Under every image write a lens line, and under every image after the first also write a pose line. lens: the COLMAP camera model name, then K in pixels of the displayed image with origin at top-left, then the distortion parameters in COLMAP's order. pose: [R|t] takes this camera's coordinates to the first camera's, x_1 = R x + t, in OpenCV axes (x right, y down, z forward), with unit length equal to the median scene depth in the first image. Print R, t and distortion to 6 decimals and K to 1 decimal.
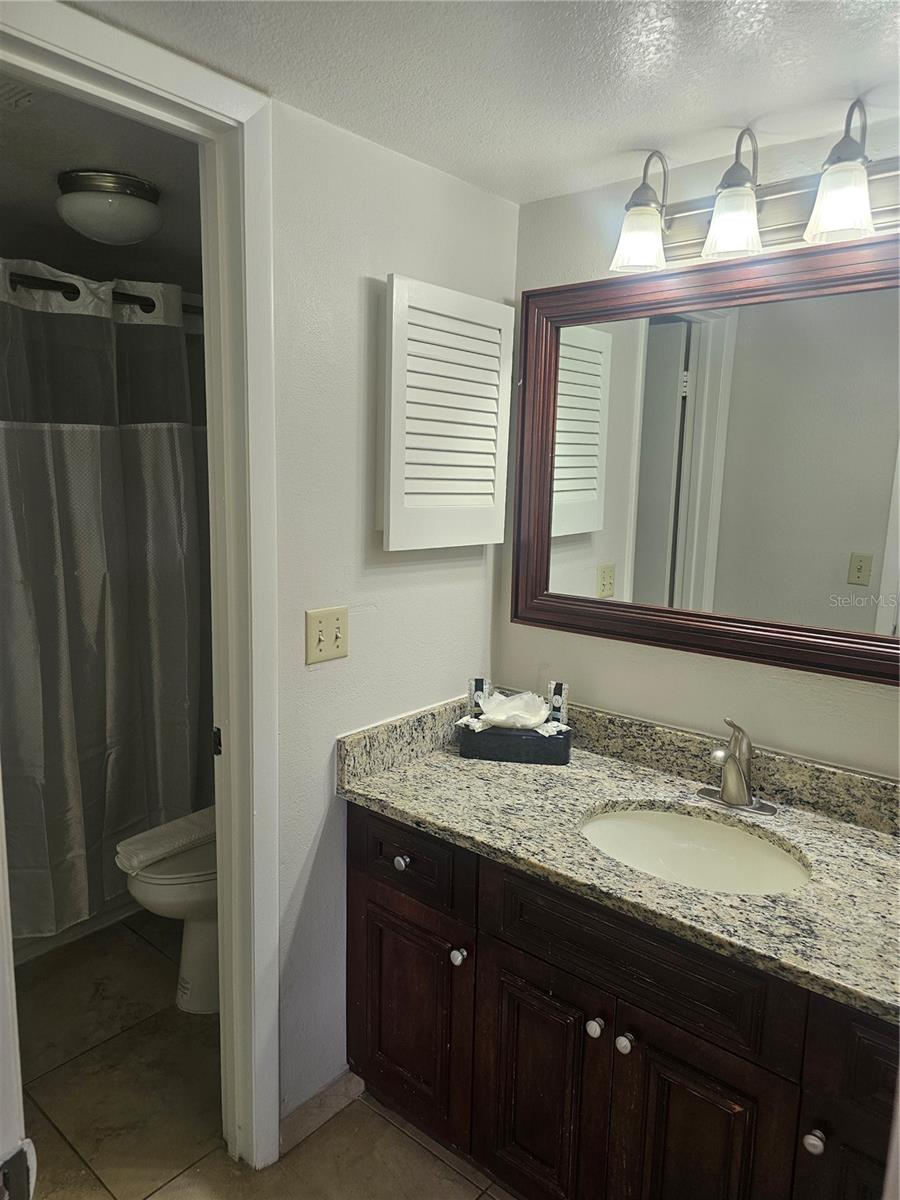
lens RADIAL K [[806.1, 0, 450.0], [0, 806.1, 600.0], [0, 0, 1]] dist [0.063680, -0.059461]
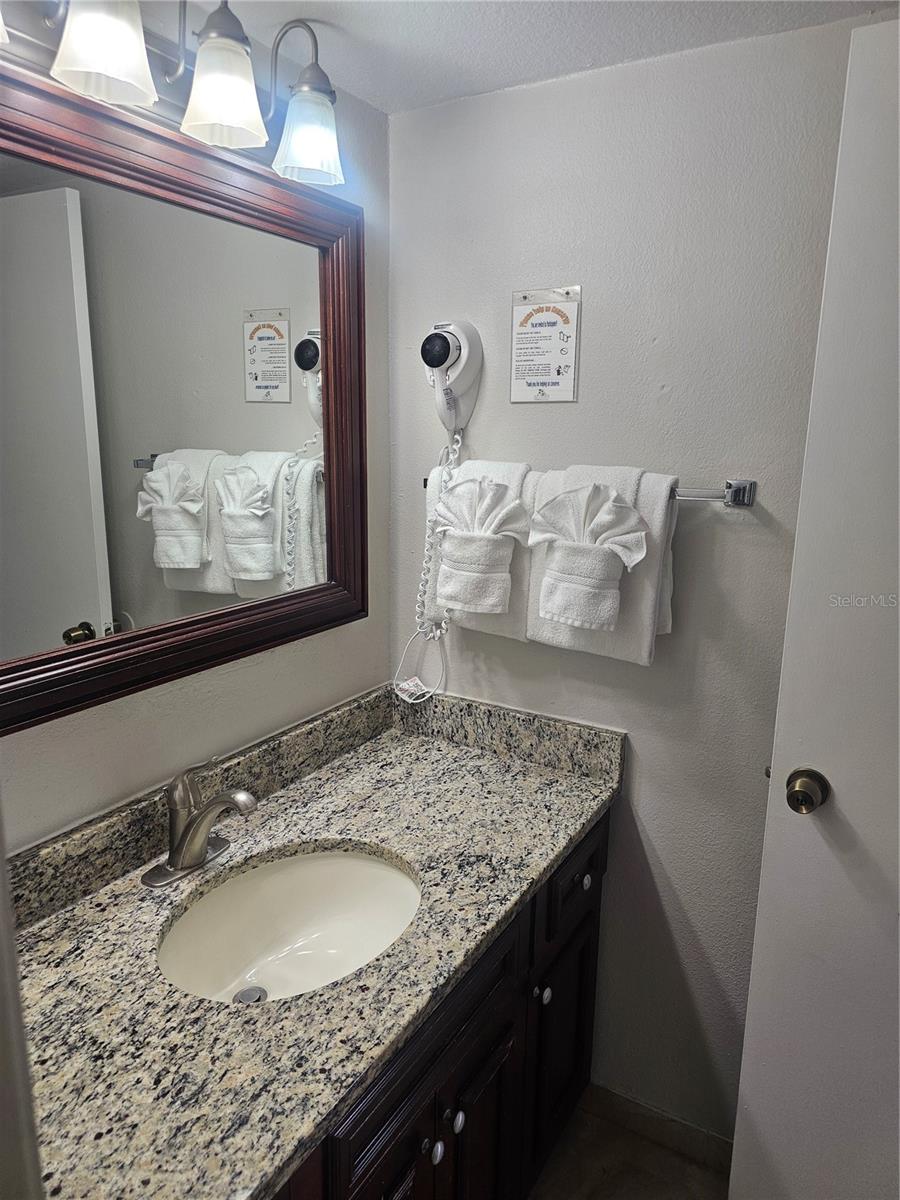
lens RADIAL K [[806.1, 0, 450.0], [0, 806.1, 600.0], [0, 0, 1]] dist [0.063680, -0.059461]
pose [[-0.170782, -0.226042, 0.959030, -0.416414], [0.140714, 0.957757, 0.250800, -0.163995], [-0.975209, 0.177781, -0.131761, 0.898110]]
